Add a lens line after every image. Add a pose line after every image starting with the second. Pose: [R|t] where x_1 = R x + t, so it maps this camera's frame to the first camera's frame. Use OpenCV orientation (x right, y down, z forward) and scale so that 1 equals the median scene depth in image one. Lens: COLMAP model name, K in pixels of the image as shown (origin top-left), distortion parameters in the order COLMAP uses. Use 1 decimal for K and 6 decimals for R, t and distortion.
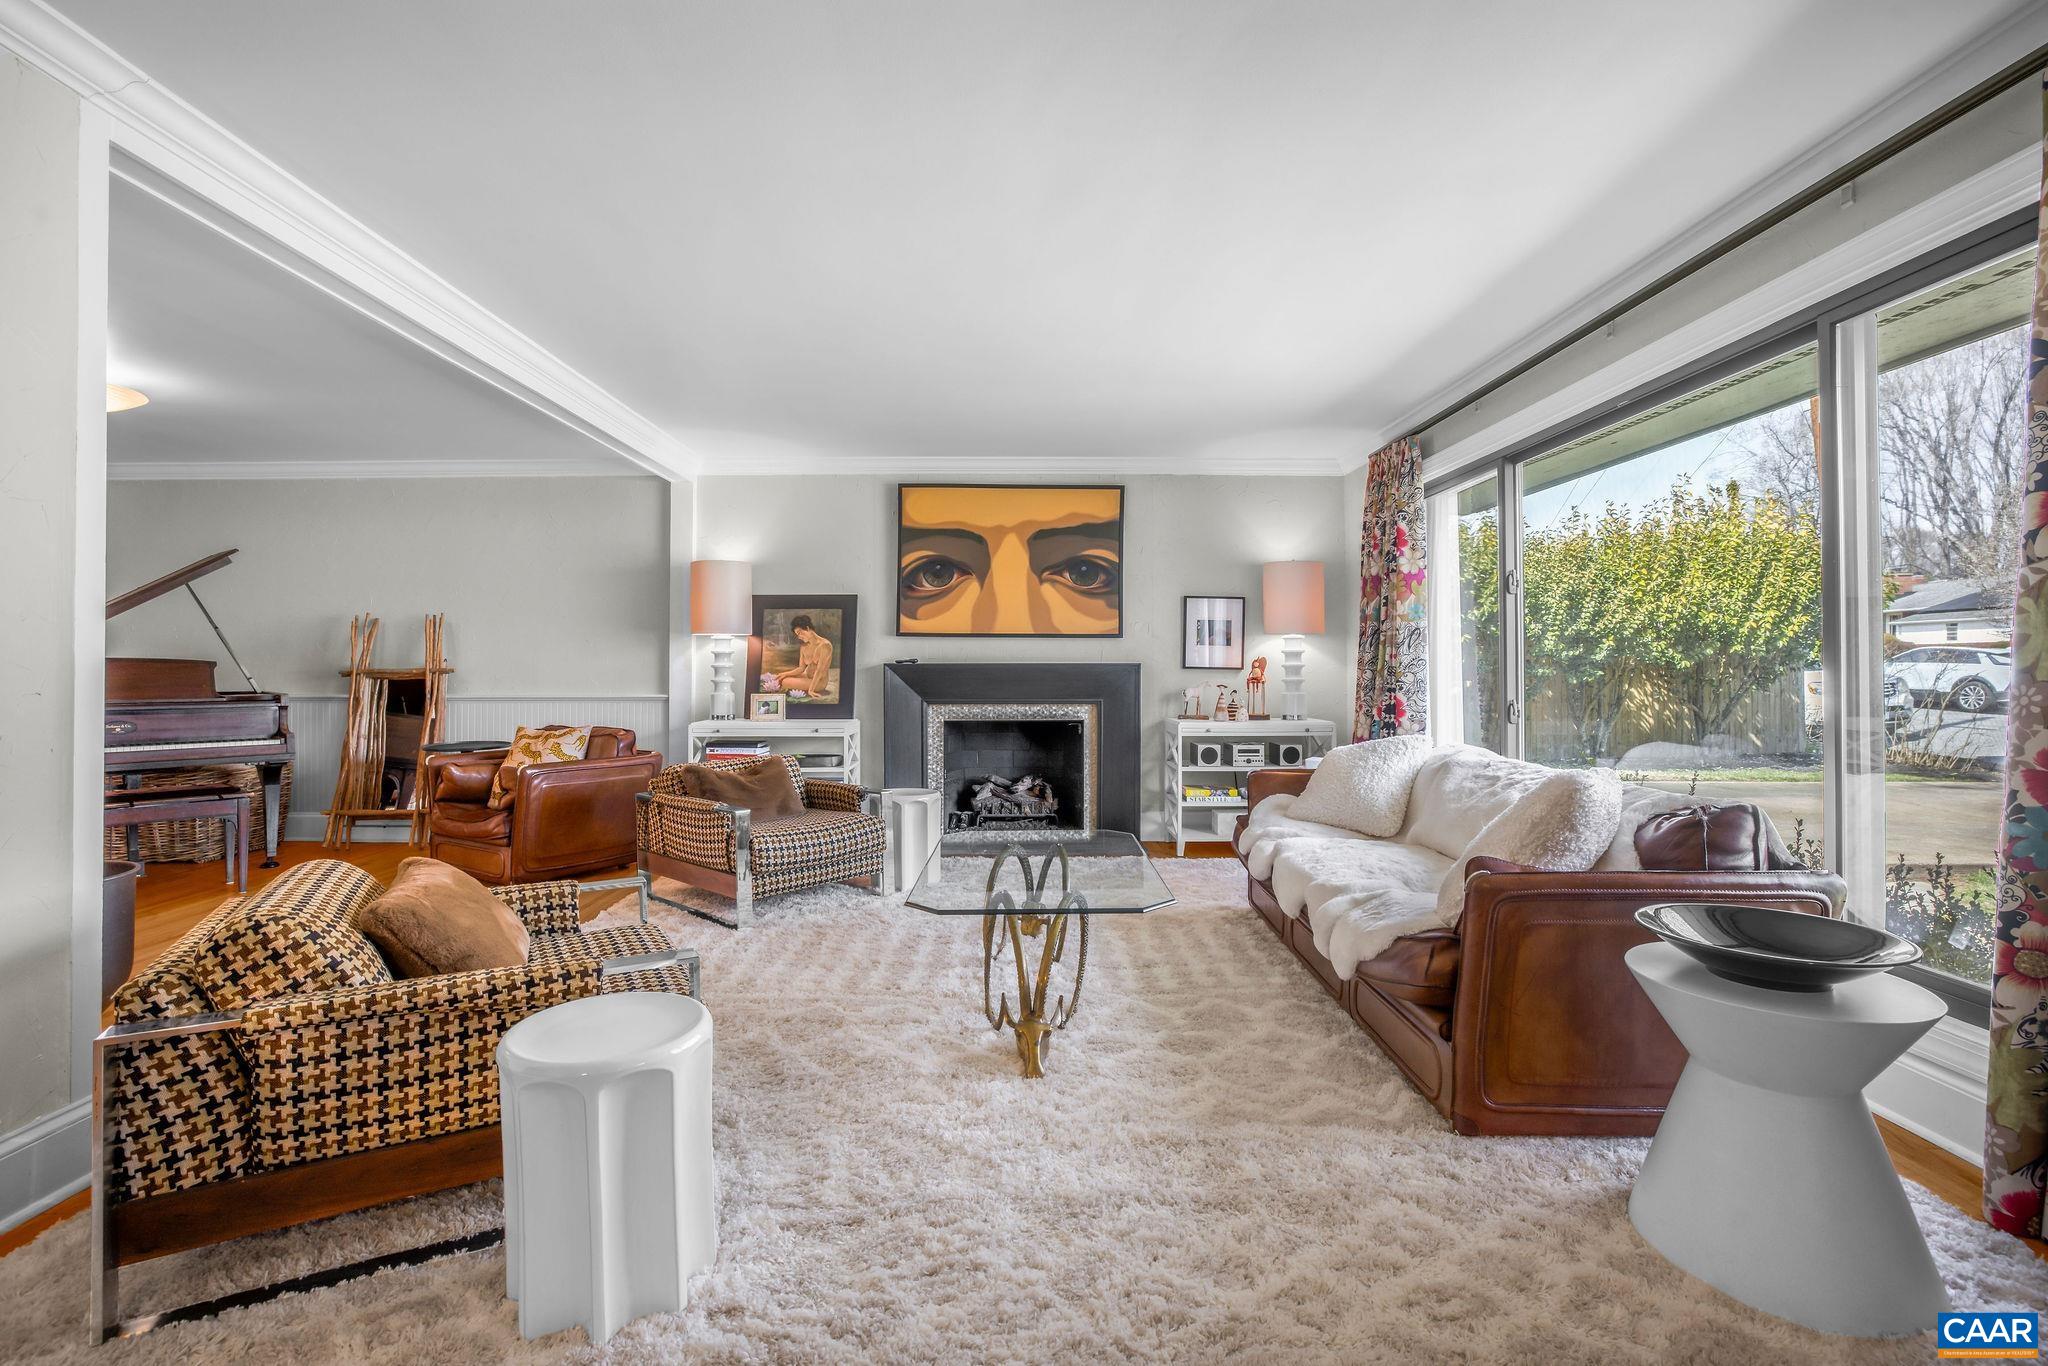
lens RADIAL K [[930.8, 0, 1026.7], [0, 930.8, 666.9], [0, 0, 1]] dist [-0.024568, 0.006207]
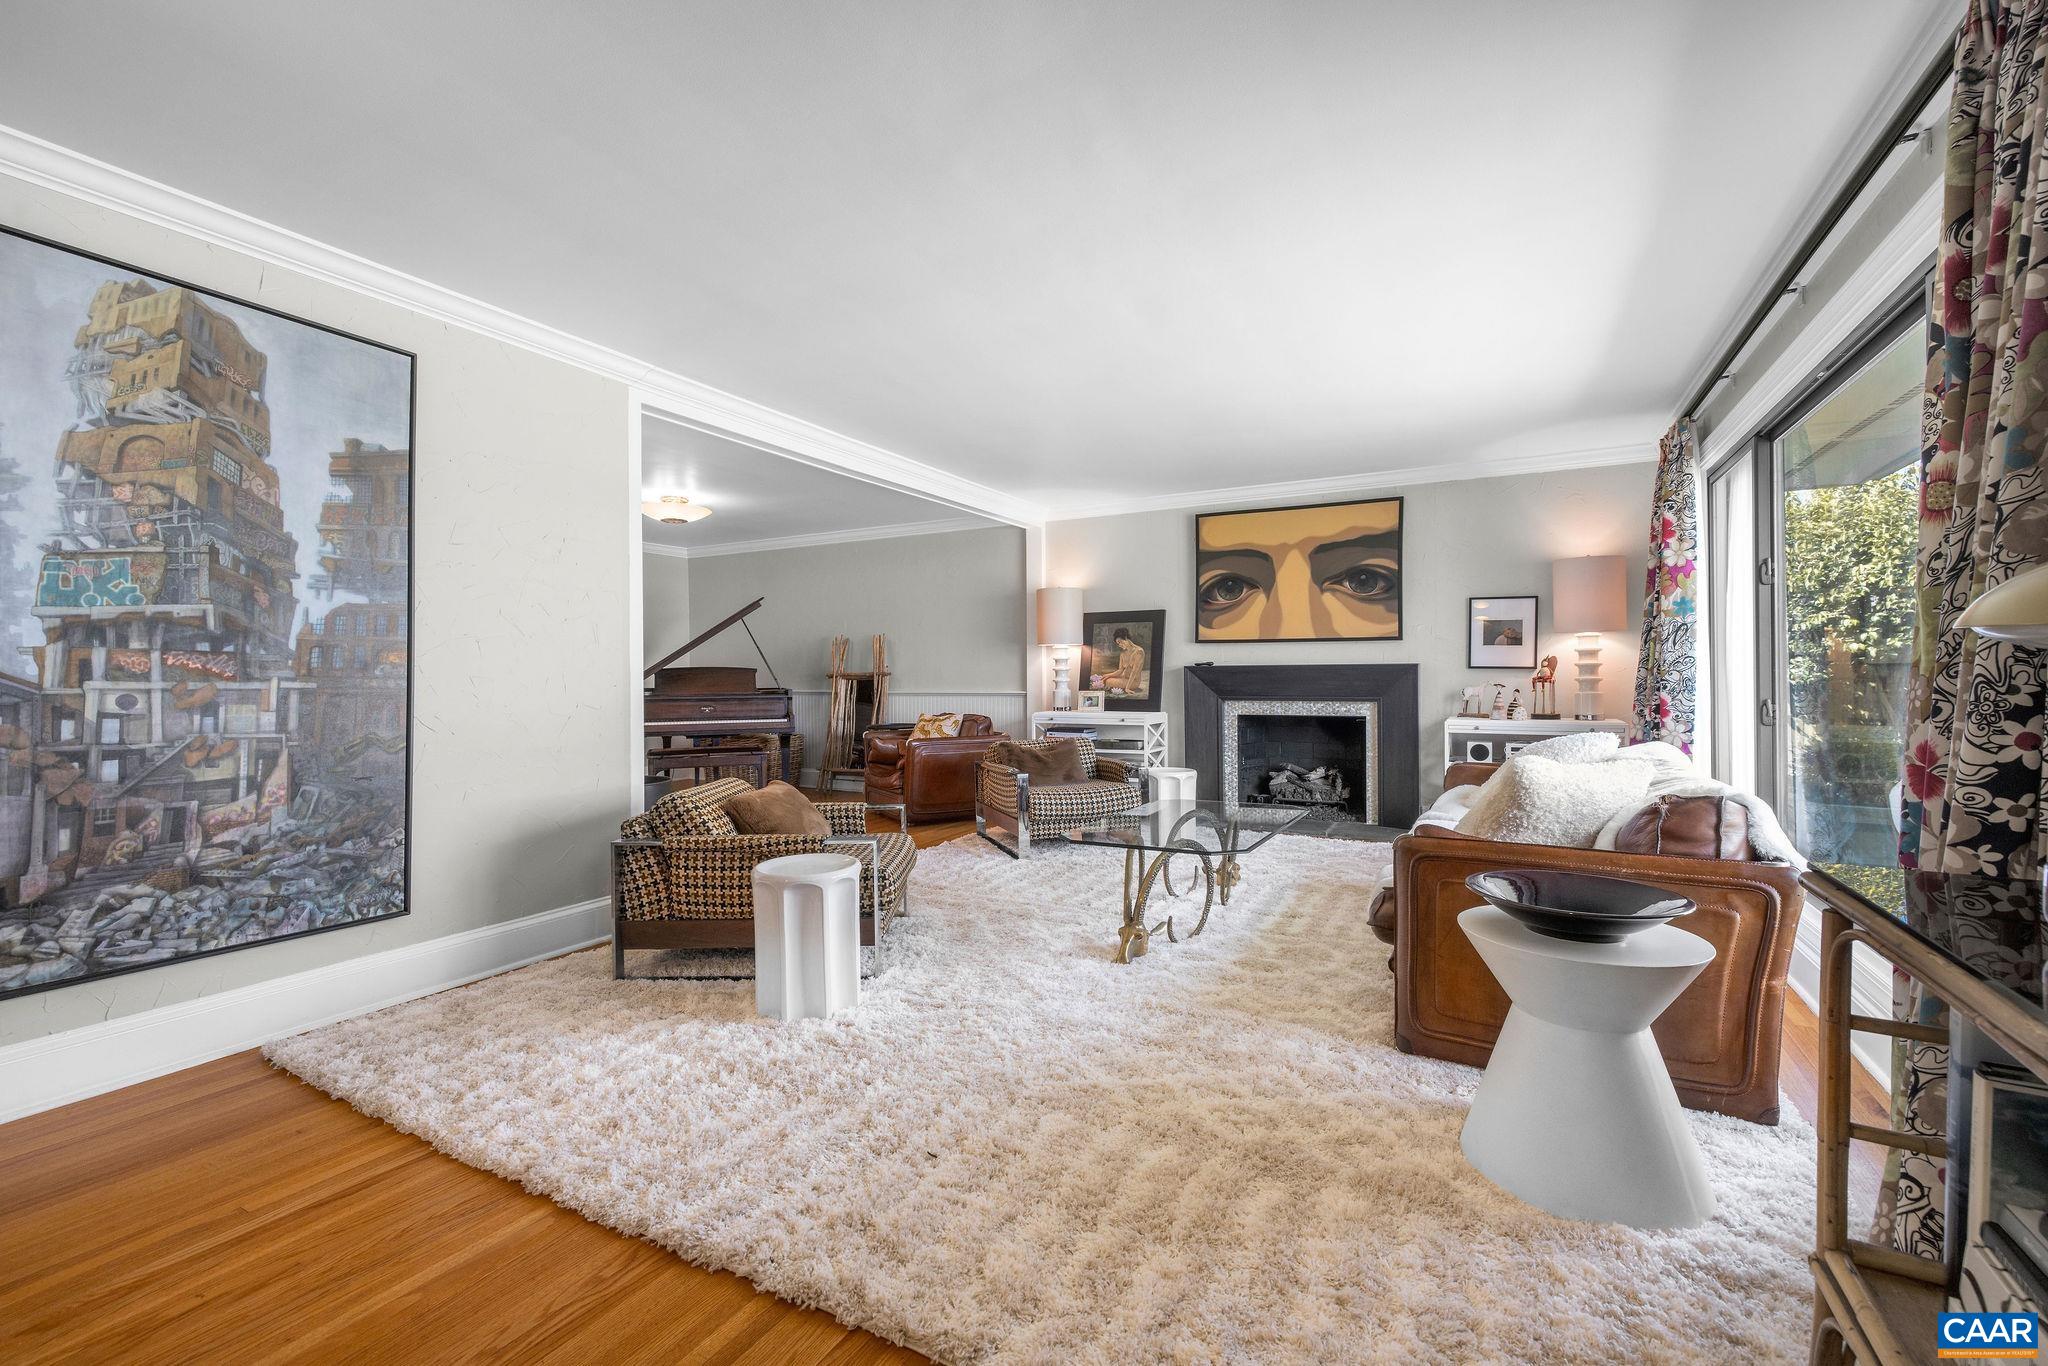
lens RADIAL K [[871.7, 0, 1024.2], [0, 871.7, 683.5], [0, 0, 1]] dist [0.001601, 0.000084]
pose [[0.876045, -0.000123, -0.482230, 0.255287], [0.008306, 0.999855, 0.014834, 0.000332], [0.482158, -0.017001, 0.875919, -0.105144]]
